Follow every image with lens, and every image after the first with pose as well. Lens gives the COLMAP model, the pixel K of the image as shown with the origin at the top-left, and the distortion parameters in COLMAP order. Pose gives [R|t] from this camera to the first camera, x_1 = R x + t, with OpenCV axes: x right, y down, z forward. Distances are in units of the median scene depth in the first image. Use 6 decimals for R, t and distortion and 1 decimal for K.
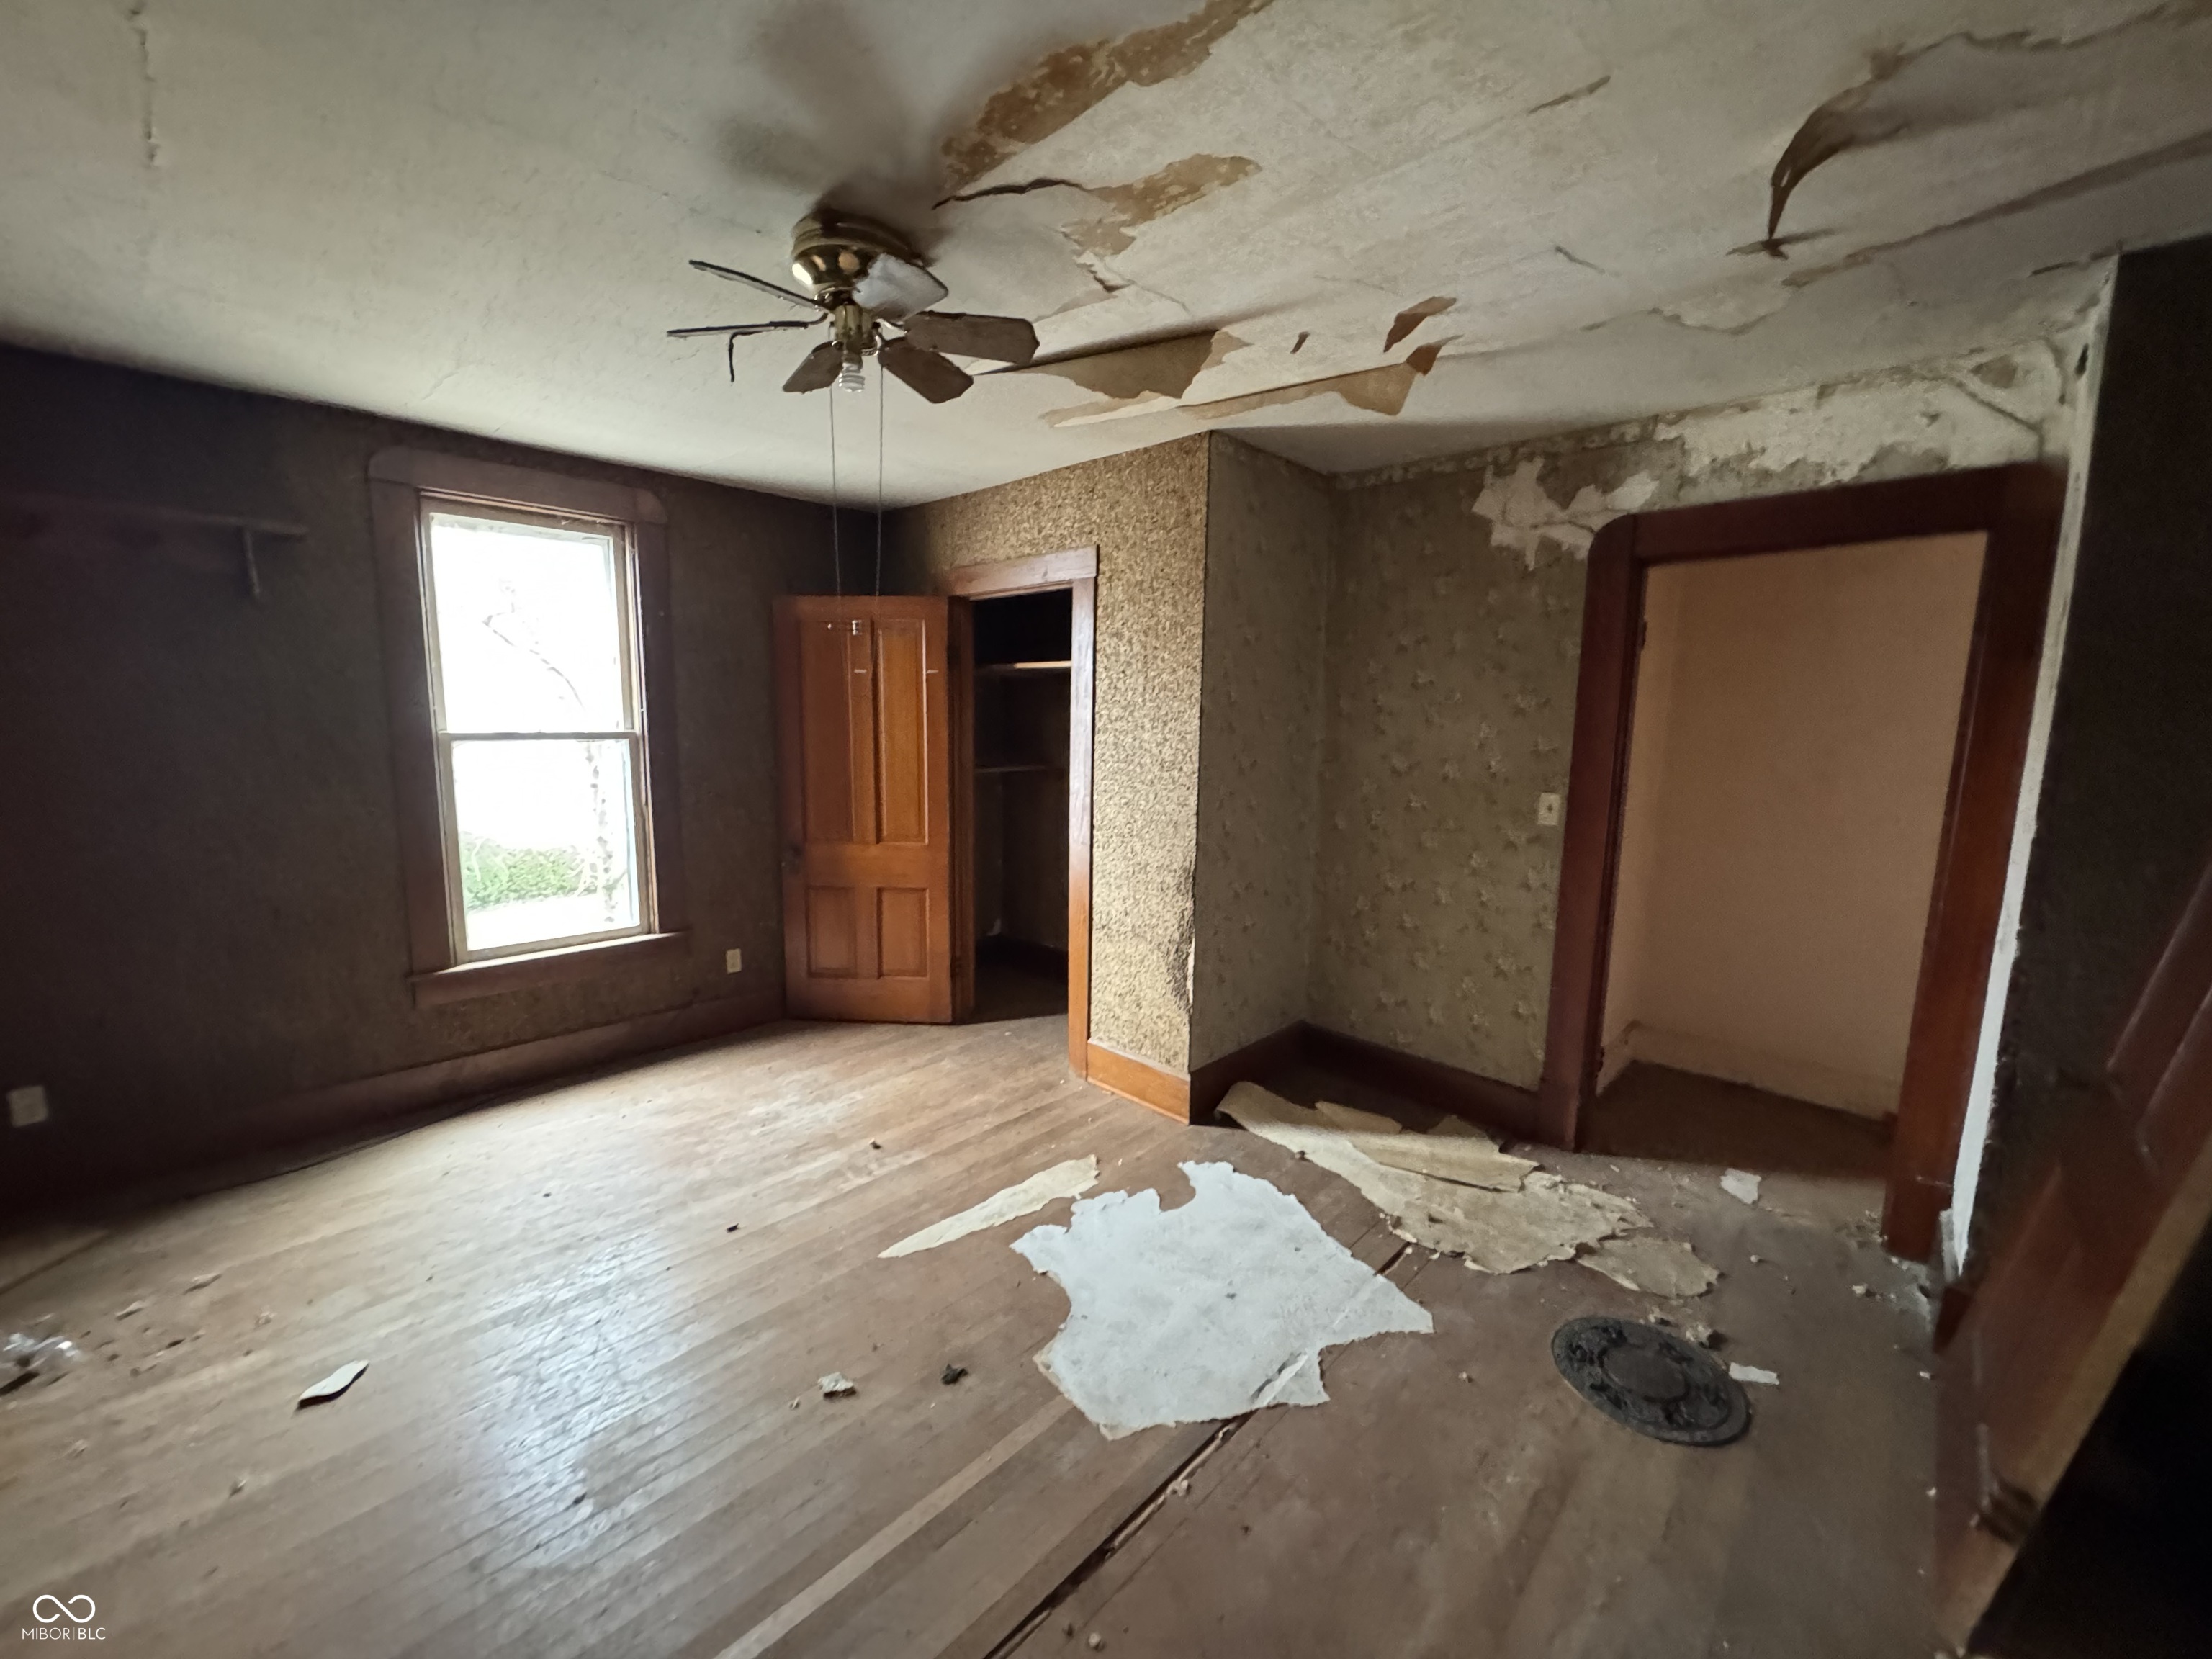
lens RADIAL K [[875.2, 0, 1106.0], [0, 875.2, 829.5], [0, 0, 1]] dist [-0.001532, 0.000439]
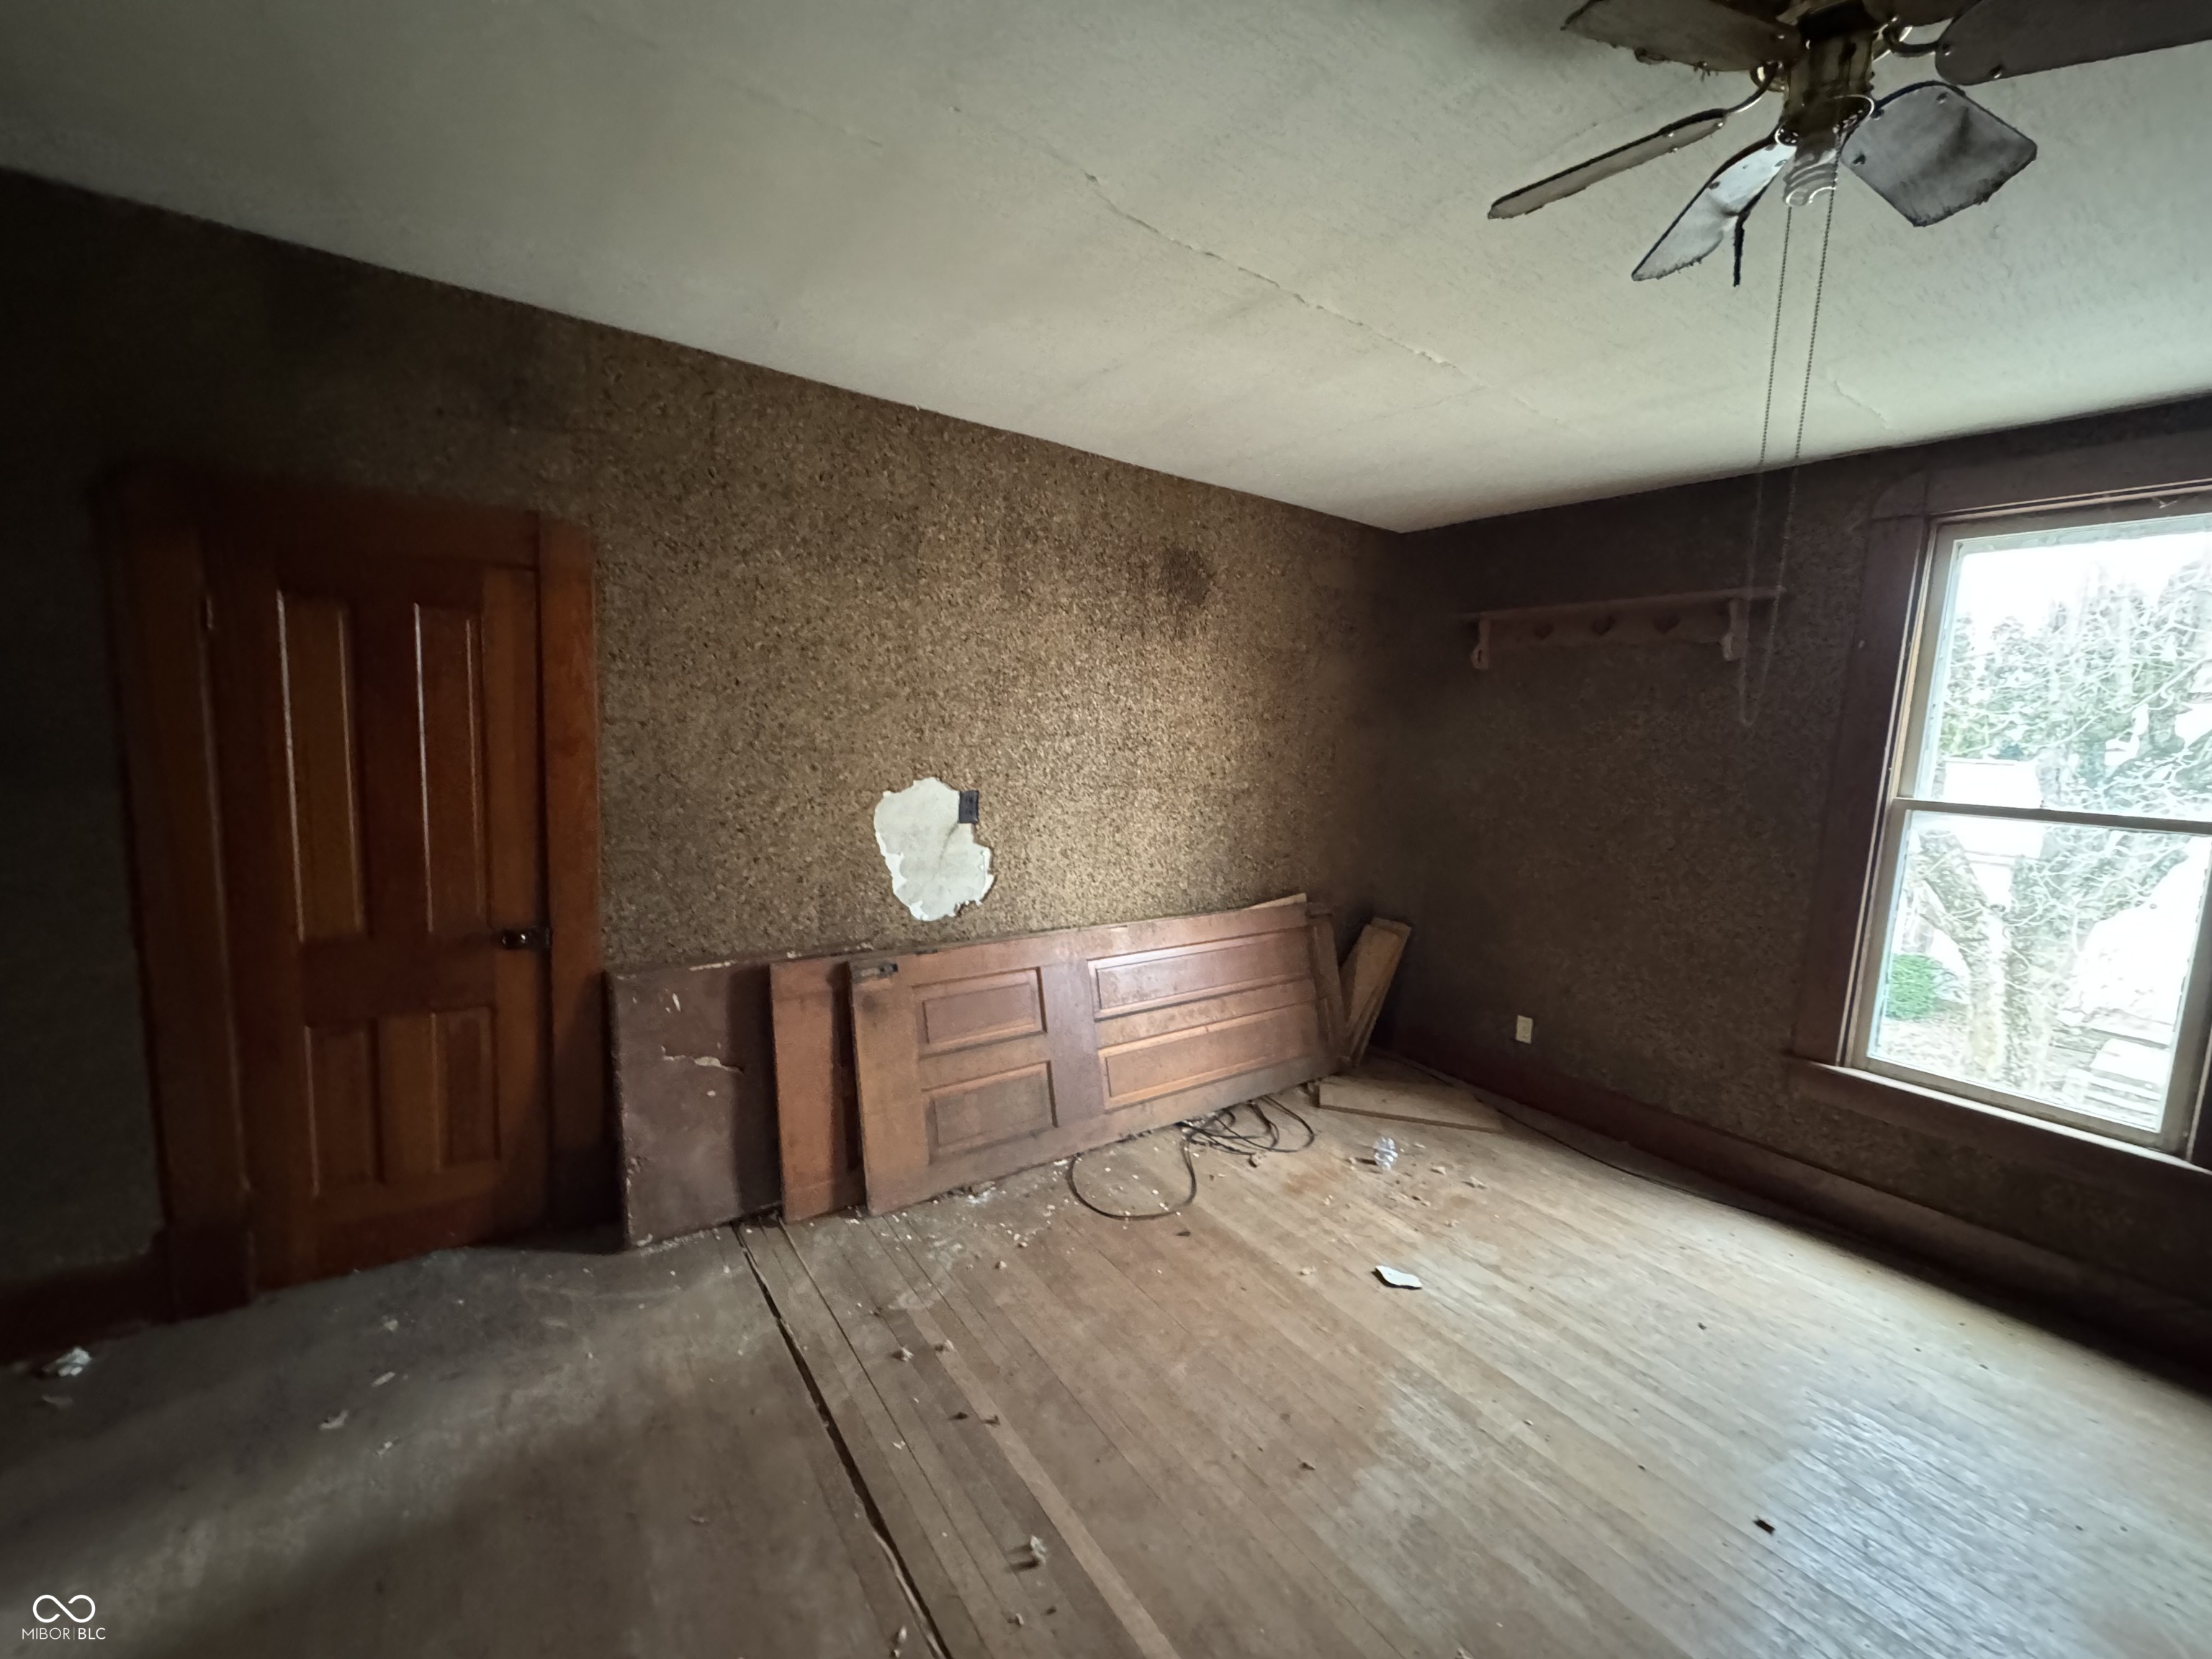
lens RADIAL K [[875.2, 0, 1106.0], [0, 875.2, 829.5], [0, 0, 1]] dist [-0.001532, 0.000439]
pose [[-0.191760, 0.087960, -0.977492, 0.293455], [-0.184166, 0.975058, 0.123870, -0.060057], [0.964008, 0.203774, -0.170778, 0.532713]]
